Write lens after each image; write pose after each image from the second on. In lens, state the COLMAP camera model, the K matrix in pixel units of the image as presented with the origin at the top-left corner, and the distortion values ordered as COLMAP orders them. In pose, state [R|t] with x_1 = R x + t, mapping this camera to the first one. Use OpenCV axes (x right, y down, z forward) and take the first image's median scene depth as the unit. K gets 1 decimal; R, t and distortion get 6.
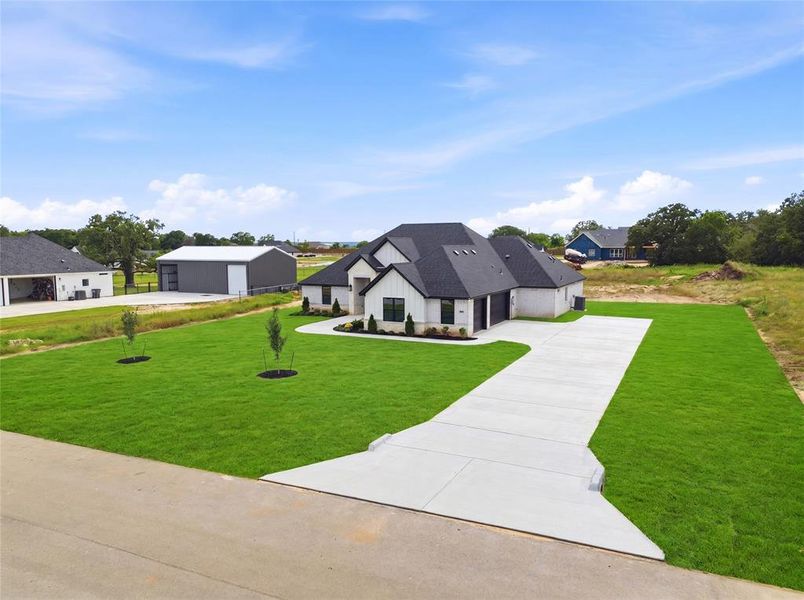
lens RADIAL K [[569.8, 0, 403.1], [0, 569.8, 299.9], [0, 0, 1]] dist [0.004549, 0.001311]
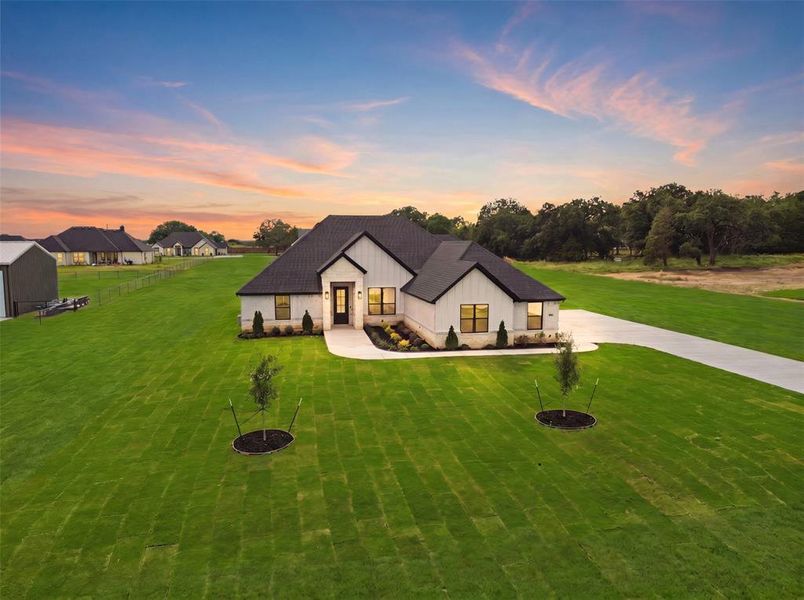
lens RADIAL K [[569.8, 0, 403.2], [0, 569.8, 299.7], [0, 0, 1]] dist [0.004549, 0.001311]
pose [[0.798298, -0.052774, 0.599946, -0.468894], [0.054075, 0.998411, 0.015872, -0.022128], [-0.599830, 0.019772, 0.799883, 0.328658]]
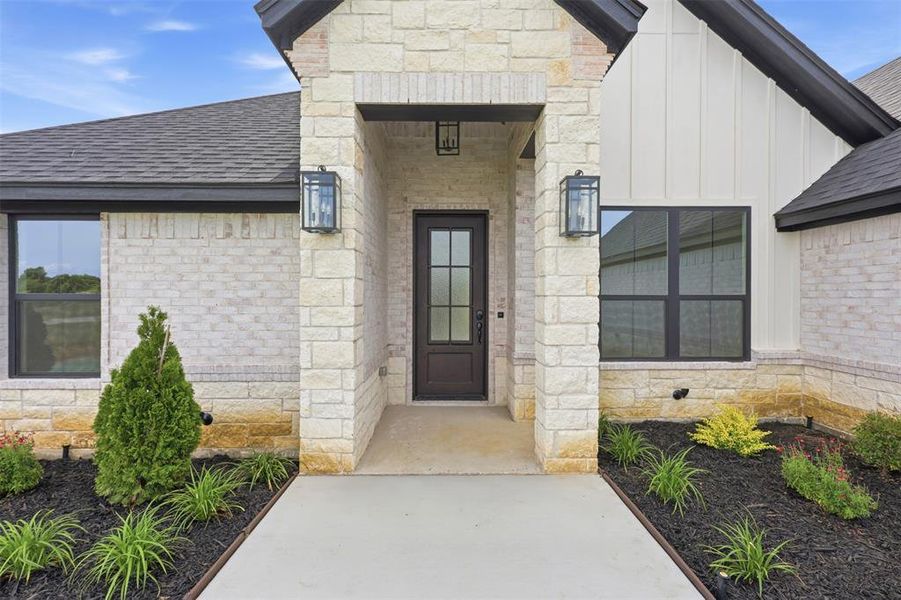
lens RADIAL K [[417.2, 0, 449.4], [0, 417.2, 298.5], [0, 0, 1]] dist [0.015332, 0.000021]
pose [[0.887107, 0.009040, 0.461476, -0.106777], [0.033531, 0.995904, -0.083966, 0.002779], [-0.460345, 0.089961, 0.883170, 0.928457]]
